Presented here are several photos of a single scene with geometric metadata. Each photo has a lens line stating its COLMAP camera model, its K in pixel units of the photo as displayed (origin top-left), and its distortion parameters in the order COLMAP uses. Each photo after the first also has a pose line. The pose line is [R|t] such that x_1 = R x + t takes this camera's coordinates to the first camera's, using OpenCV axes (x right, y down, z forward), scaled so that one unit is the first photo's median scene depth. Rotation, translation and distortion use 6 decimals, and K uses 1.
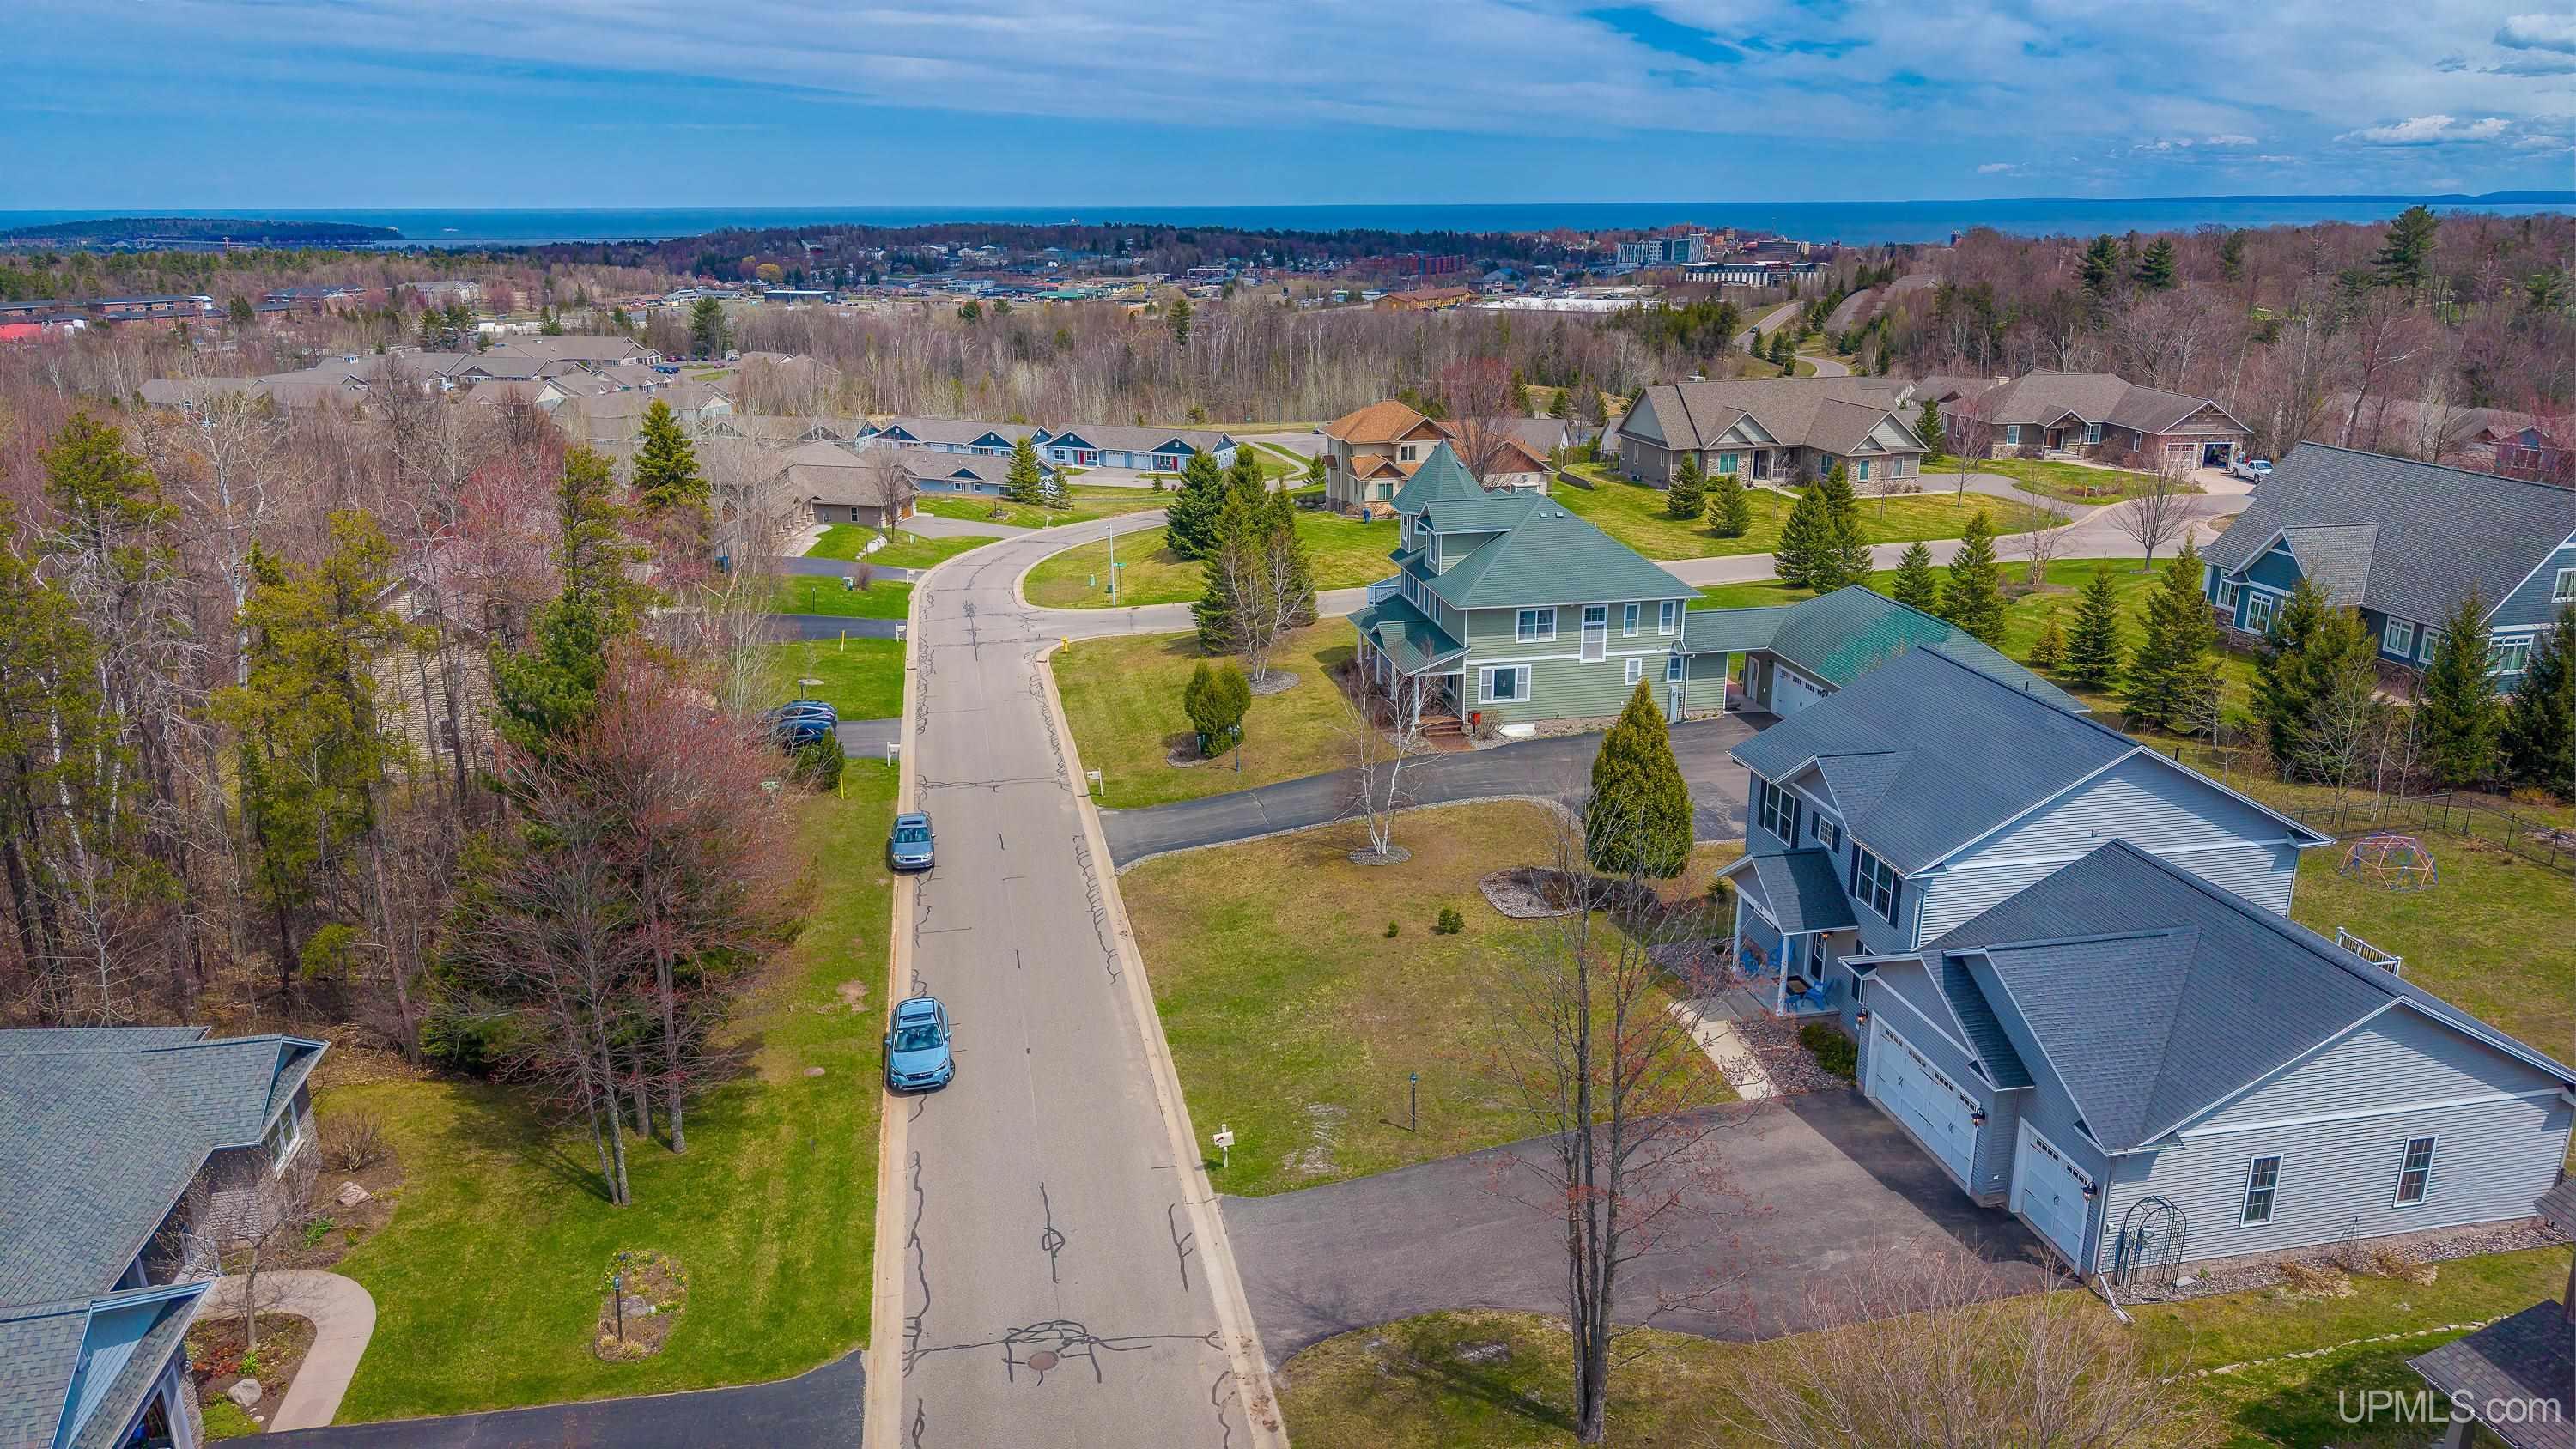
lens RADIAL K [[1741.9, 0, 1288.0], [0, 1741.9, 724.5], [0, 0, 1]] dist [0.098439, -0.150303]
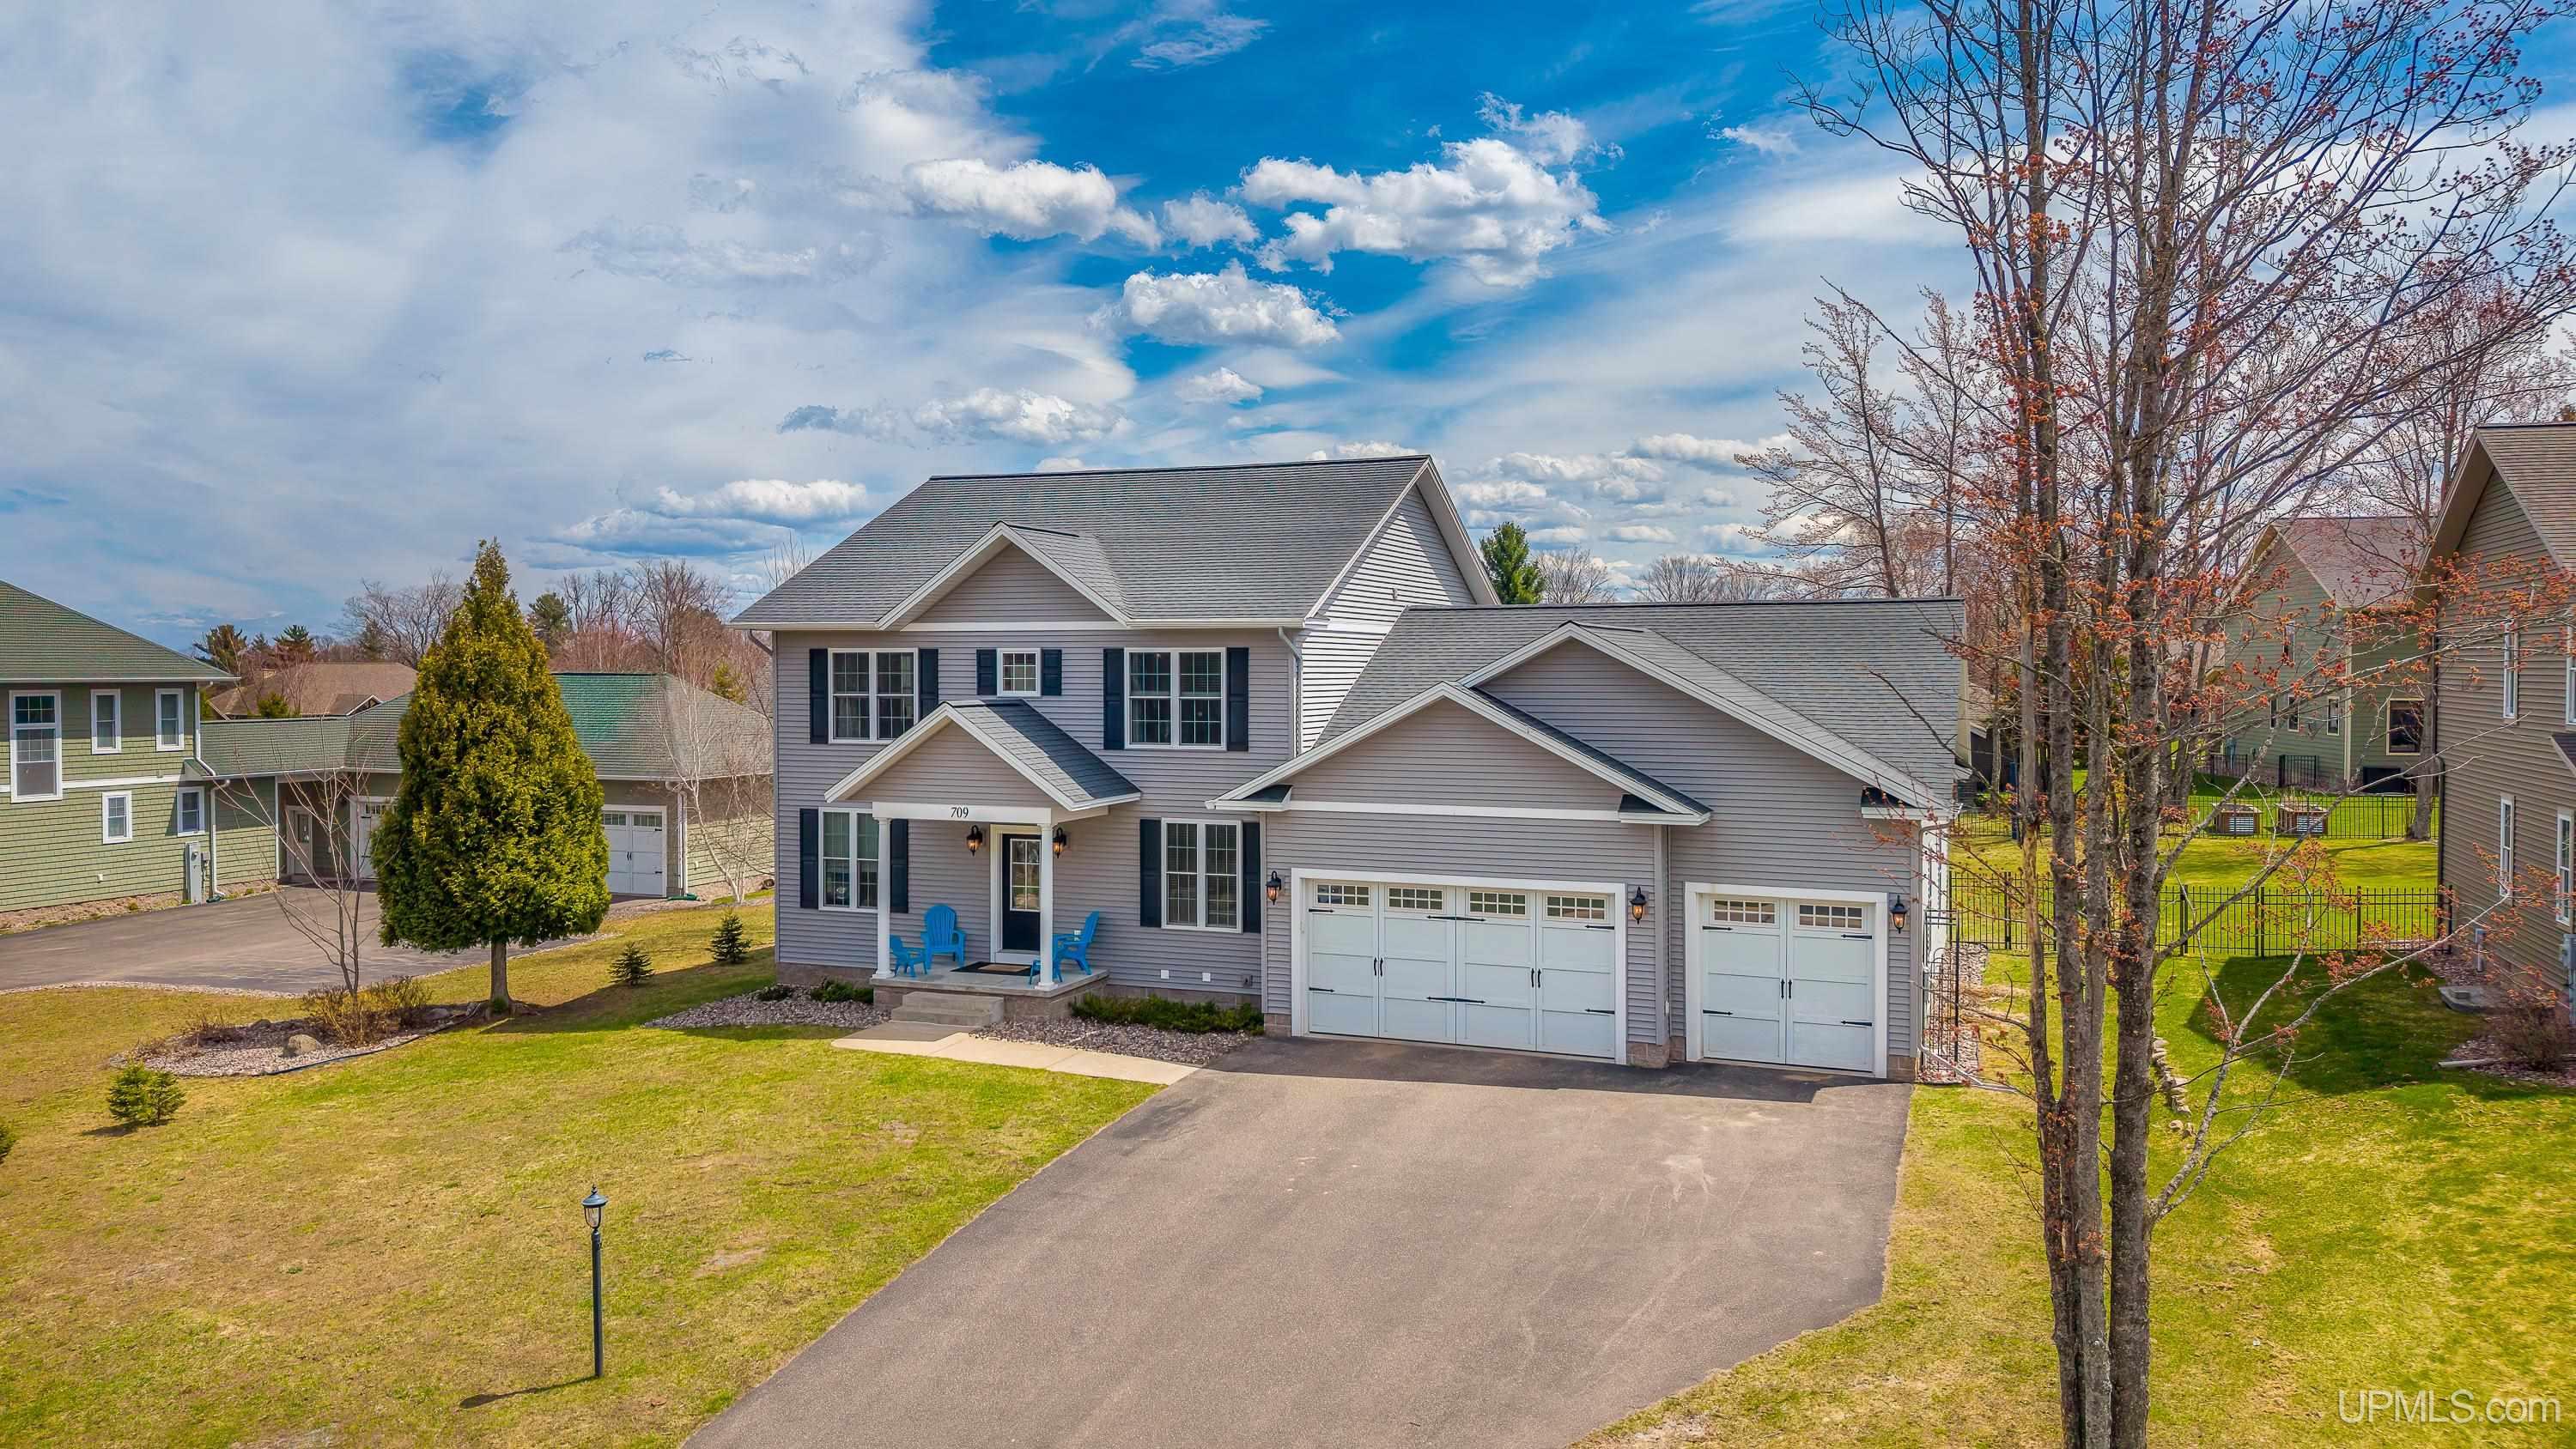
lens RADIAL K [[1924.8, 0, 1288.0], [0, 1924.8, 724.5], [0, 0, 1]] dist [0.121797, -0.190178]
pose [[0.571169, -0.020710, 0.820571, -0.097041], [0.236991, 0.961269, -0.140699, 0.115429], [-0.785876, 0.274831, 0.553955, 0.366001]]
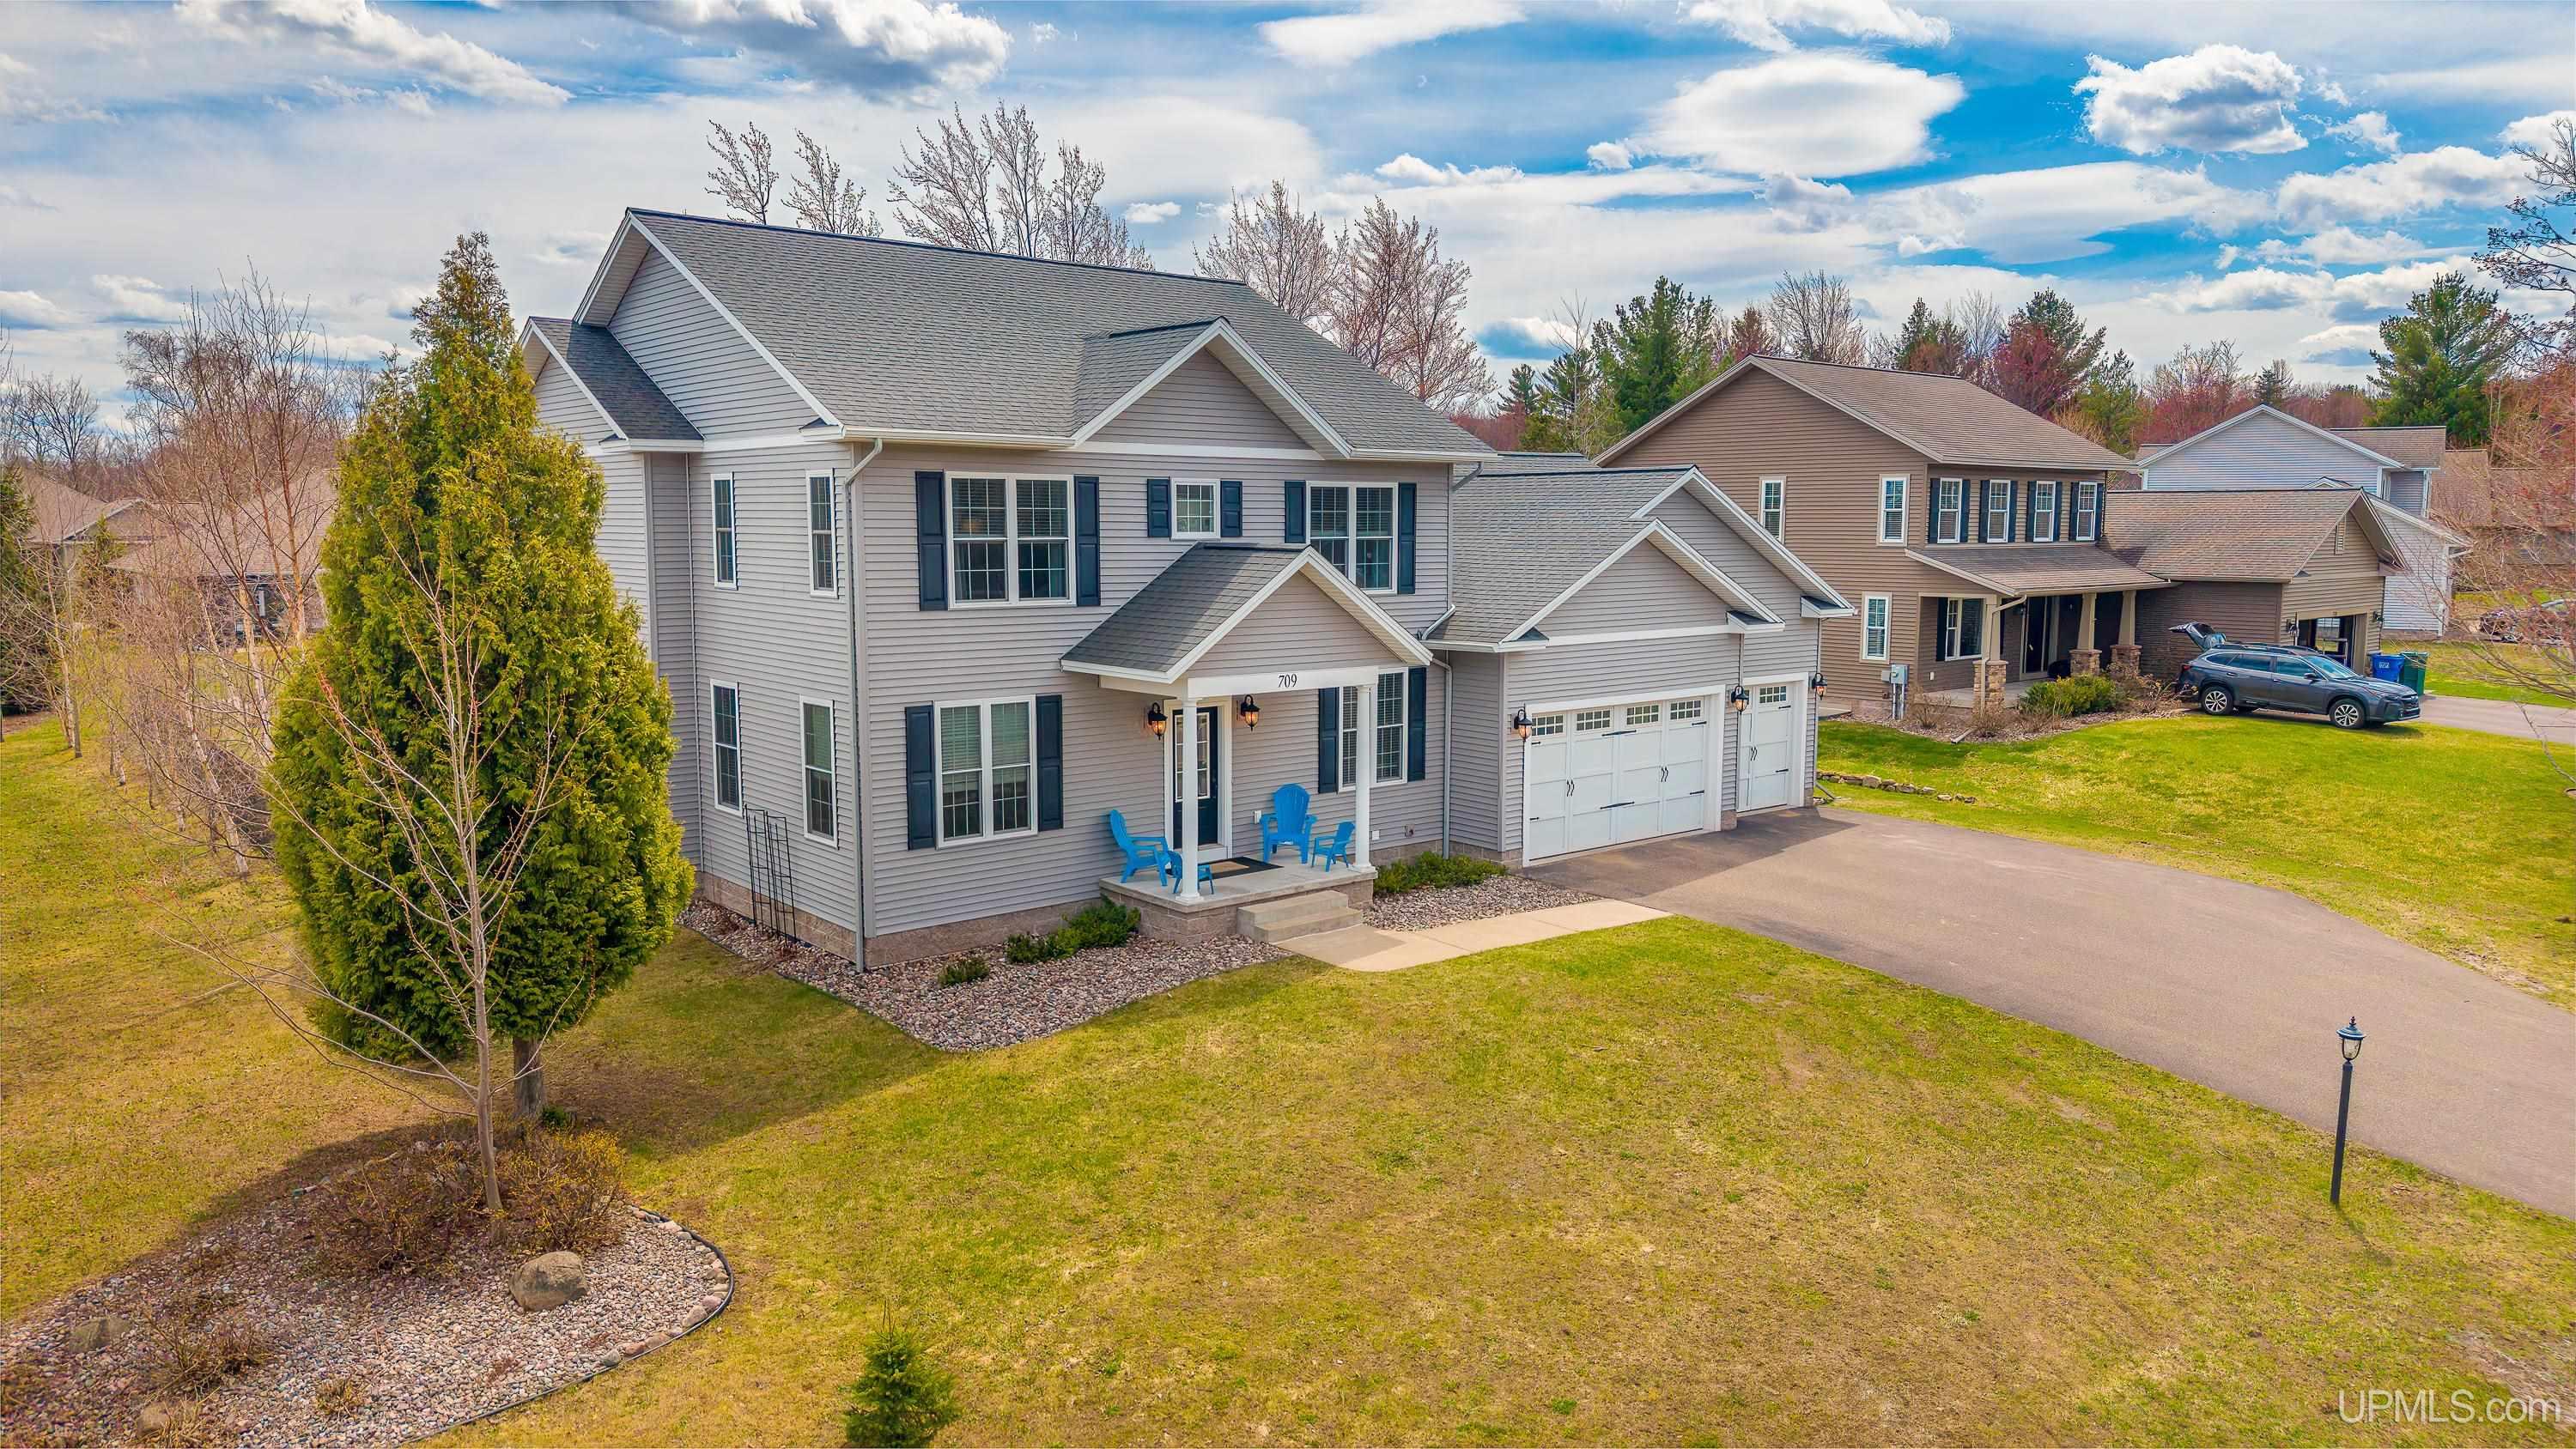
lens RADIAL K [[1741.9, 0, 1288.0], [0, 1741.9, 724.5], [0, 0, 1]] dist [0.098439, -0.150303]
pose [[-0.474628, -0.099143, 0.874585, -0.068810], [0.257866, 0.934375, 0.245861, 0.004934], [-0.841566, 0.342218, -0.417915, 0.738444]]
